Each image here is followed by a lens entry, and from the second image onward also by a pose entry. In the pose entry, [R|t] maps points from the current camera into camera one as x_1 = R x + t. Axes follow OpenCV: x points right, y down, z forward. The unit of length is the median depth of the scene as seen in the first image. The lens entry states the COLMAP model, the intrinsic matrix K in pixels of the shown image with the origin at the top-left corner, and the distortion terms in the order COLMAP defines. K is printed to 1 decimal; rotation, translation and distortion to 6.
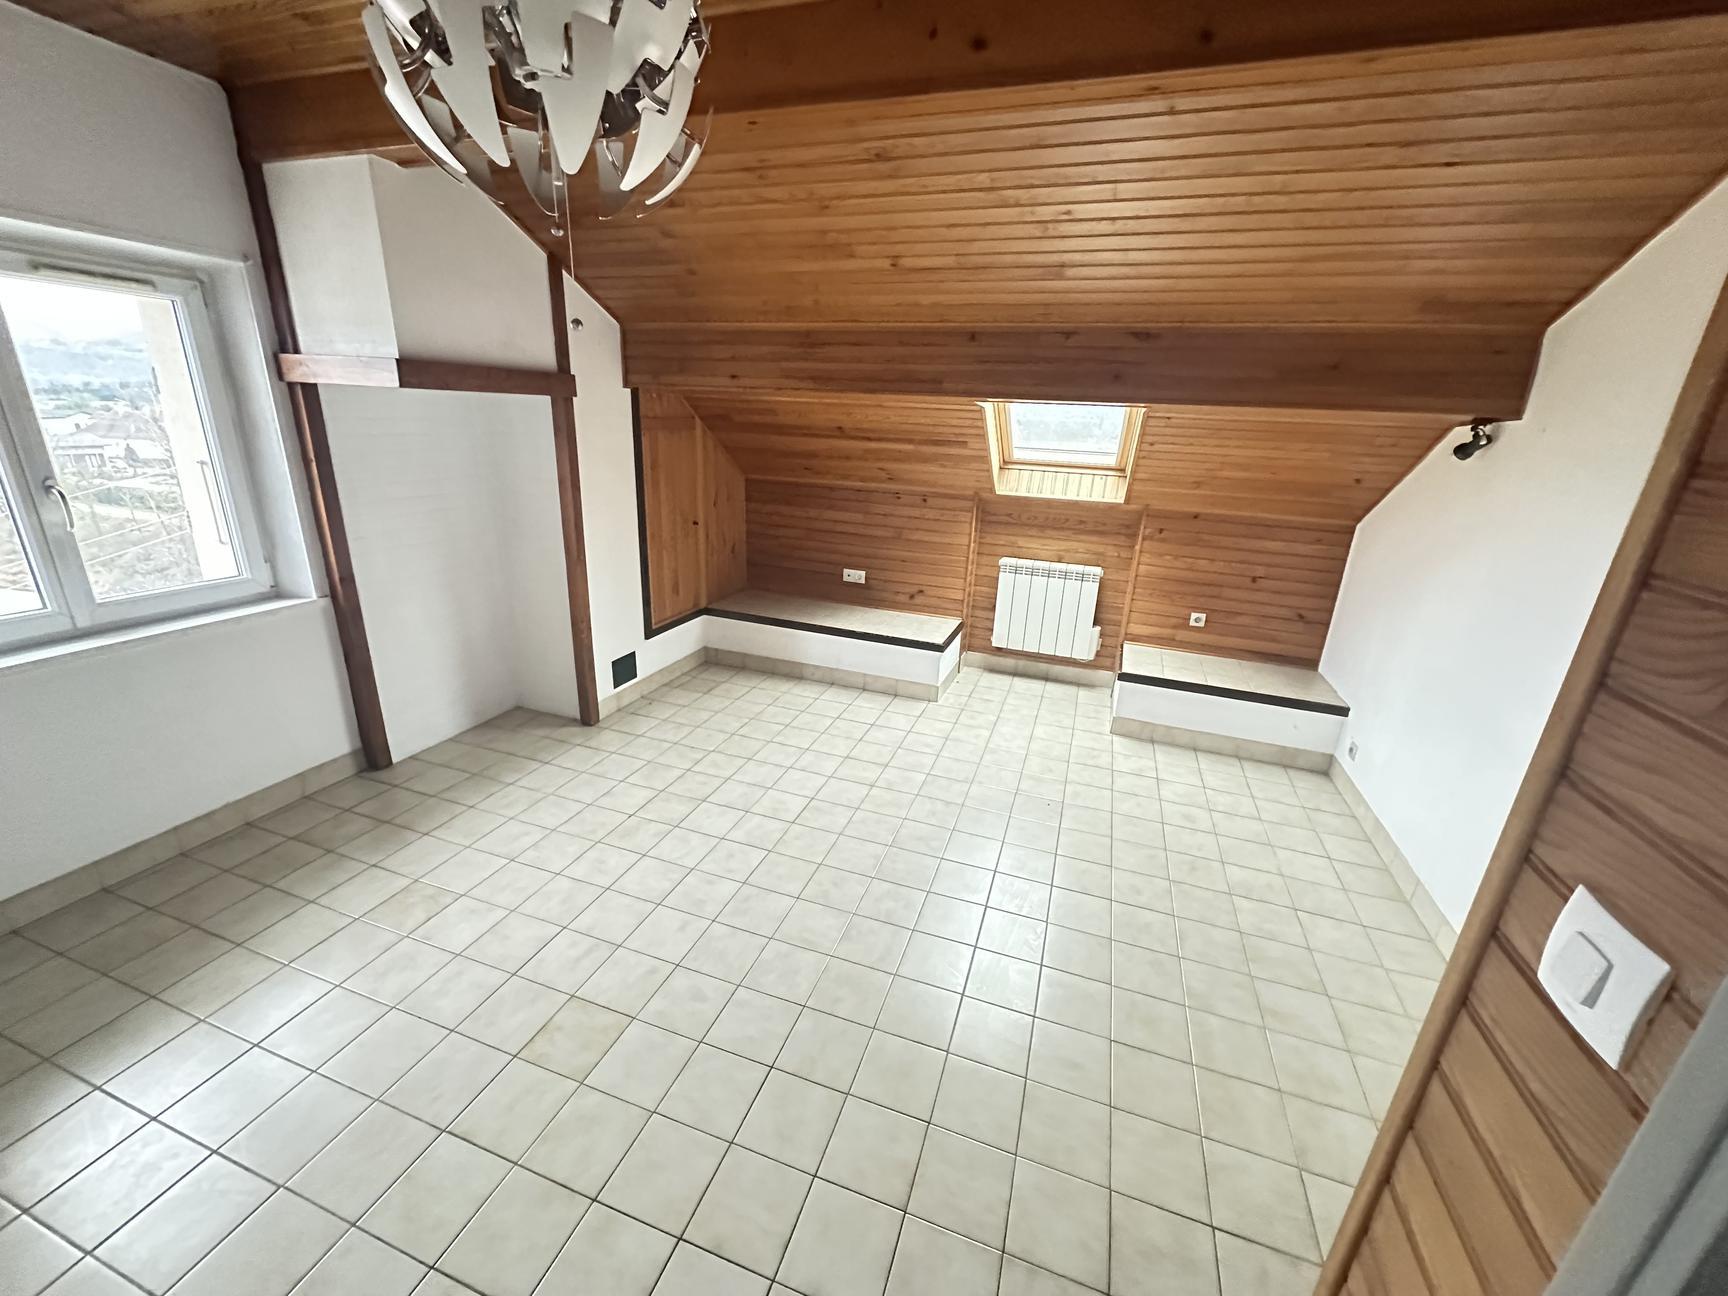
lens RADIAL K [[688.2, 0, 862.6], [0, 688.2, 649.9], [0, 0, 1]] dist [0.000328, 0.000040]
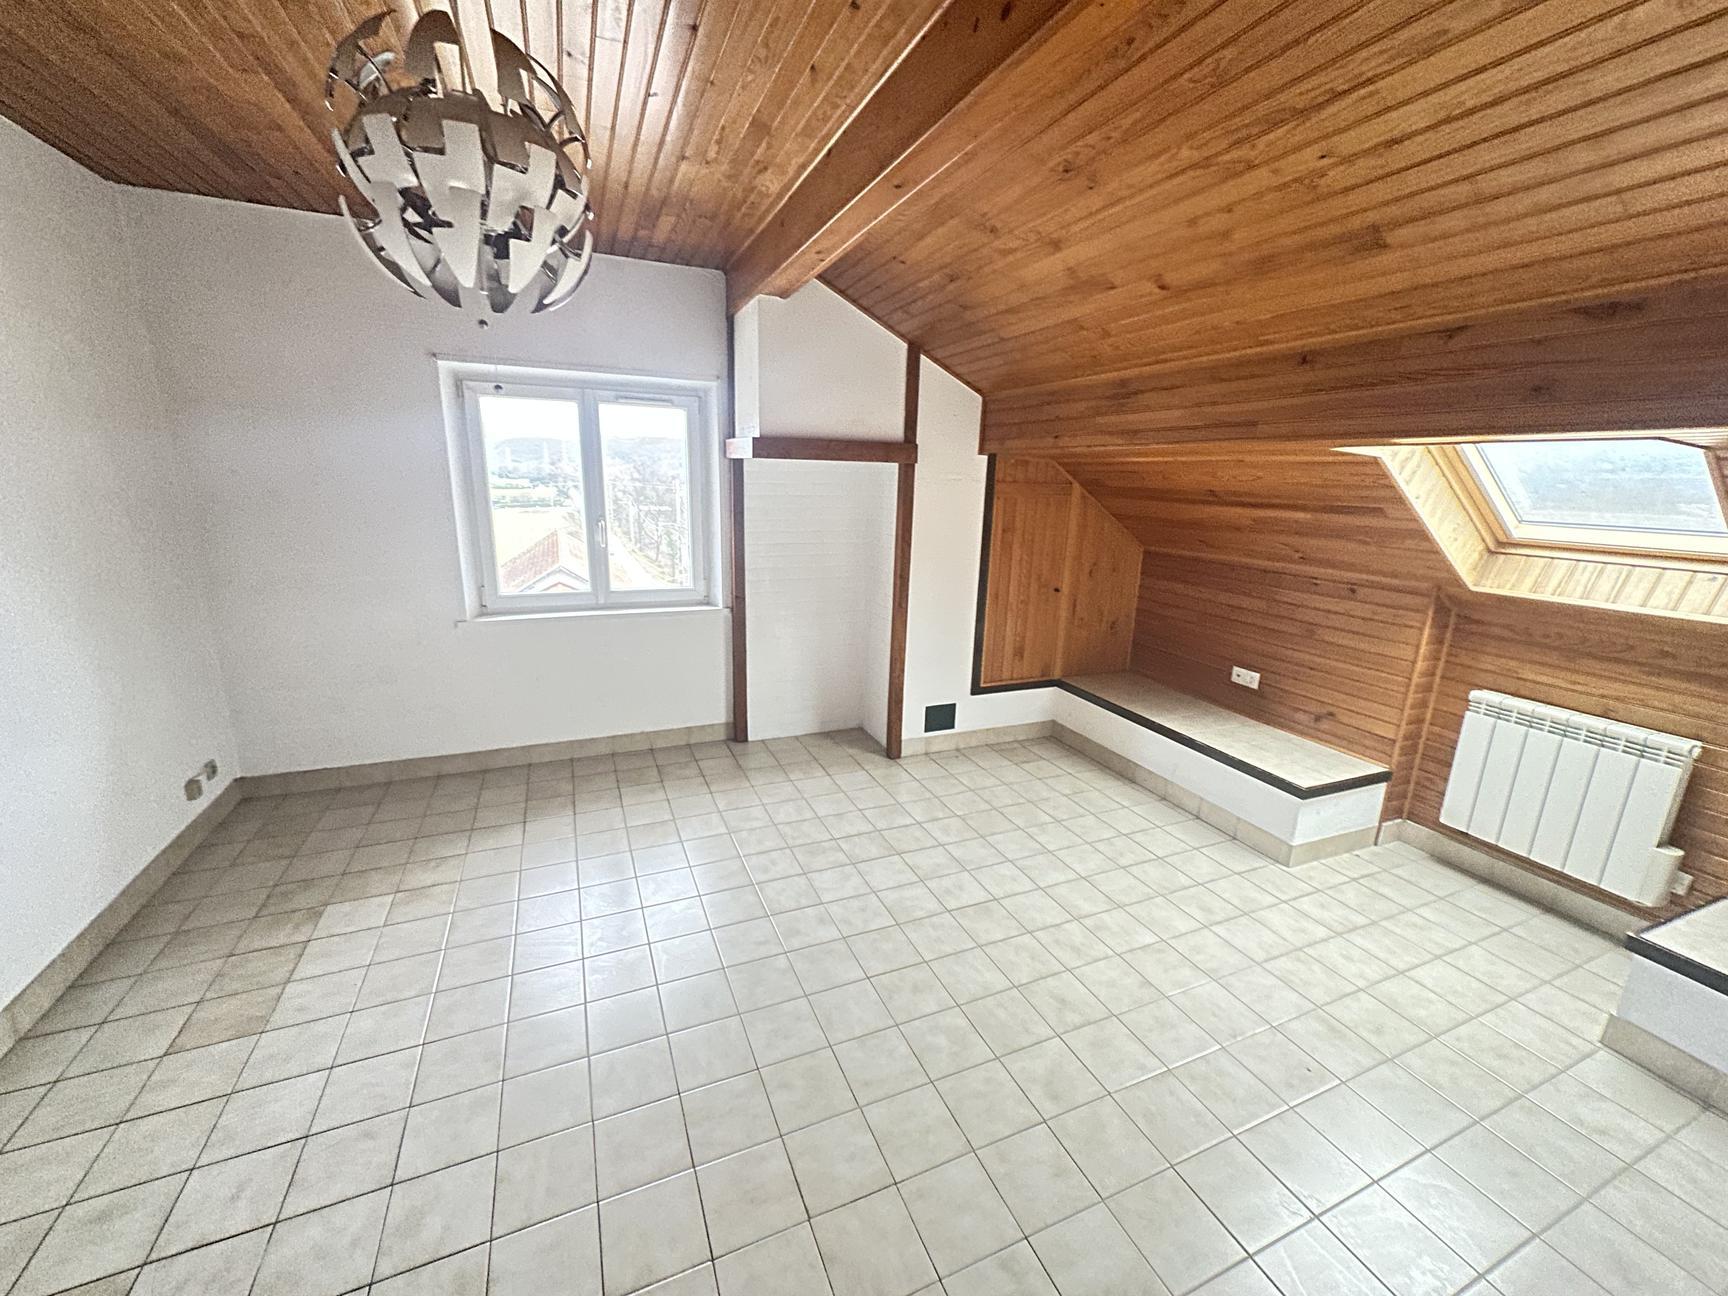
lens RADIAL K [[688.2, 0, 862.6], [0, 688.2, 649.9], [0, 0, 1]] dist [0.000328, 0.000040]
pose [[0.675576, 0.157229, -0.720331, 0.294798], [-0.235959, 0.971720, -0.009197, -0.032280], [0.698514, 0.176182, 0.693570, 0.167536]]
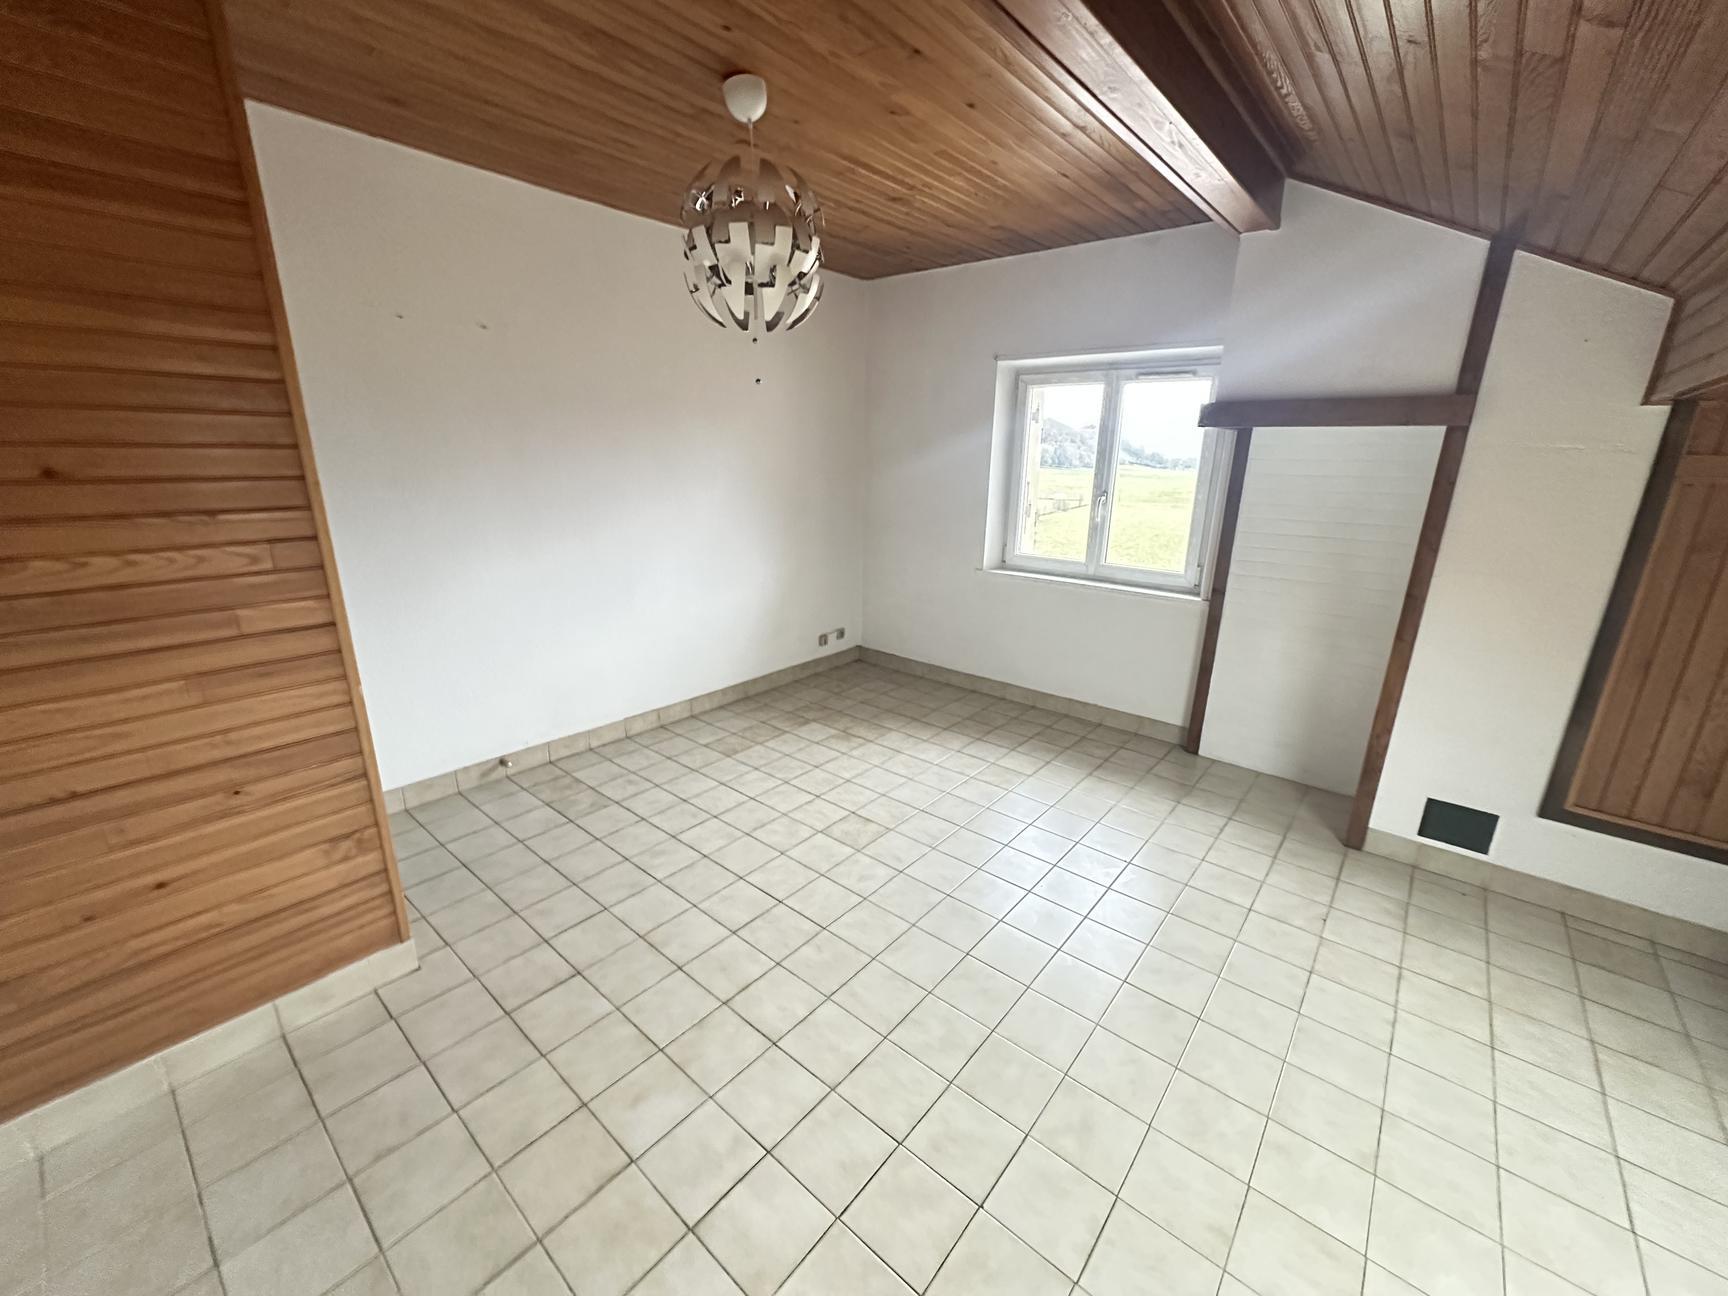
lens RADIAL K [[688.2, 0, 862.6], [0, 688.2, 649.9], [0, 0, 1]] dist [0.000328, 0.000040]
pose [[-0.357264, 0.210659, -0.909937, 0.410284], [-0.333861, 0.881064, 0.335057, -0.145237], [0.872295, 0.423497, -0.244442, 0.559264]]
